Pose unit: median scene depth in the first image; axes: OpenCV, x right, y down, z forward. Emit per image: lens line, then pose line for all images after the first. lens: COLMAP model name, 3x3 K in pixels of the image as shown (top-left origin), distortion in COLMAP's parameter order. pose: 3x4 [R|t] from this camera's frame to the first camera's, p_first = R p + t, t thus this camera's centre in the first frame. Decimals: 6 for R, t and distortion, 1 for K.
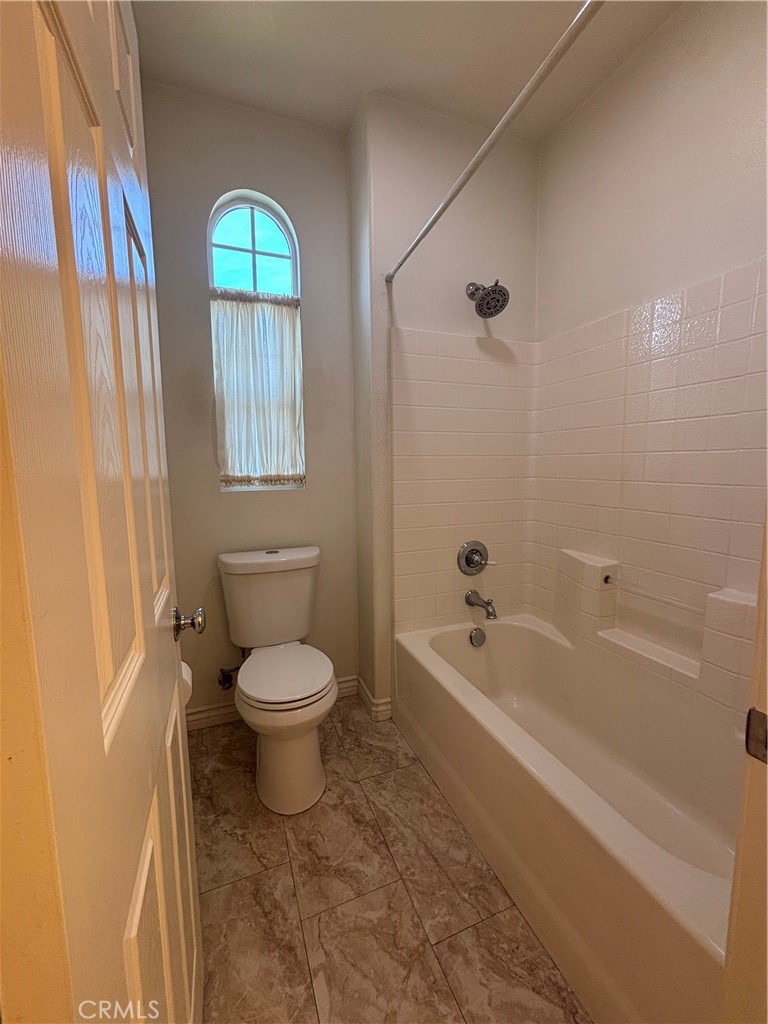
lens RADIAL K [[416.2, 0, 386.0], [0, 416.2, 510.6], [0, 0, 1]] dist [0.000358, -0.000479]
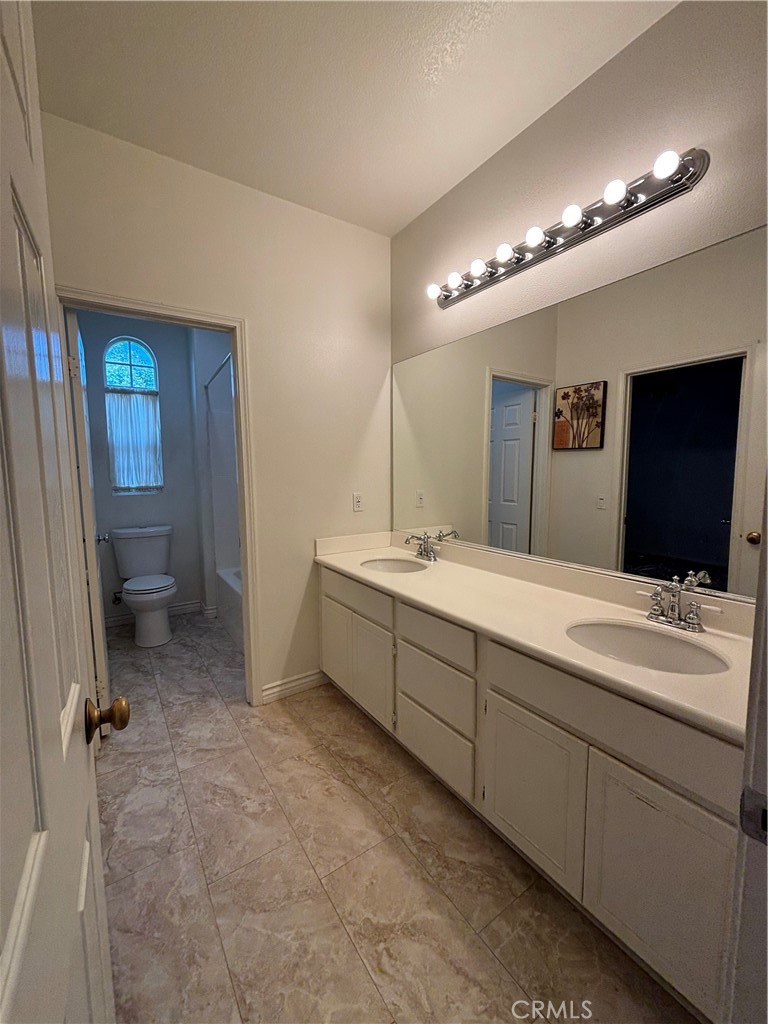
lens RADIAL K [[416.2, 0, 379.7], [0, 416.2, 512.6], [0, 0, 1]] dist [0.000358, -0.000479]
pose [[0.979176, -0.017226, 0.202281, 0.392330], [0.020300, 0.999708, -0.013130, 0.080053], [-0.201996, 0.016963, 0.979239, -1.055467]]
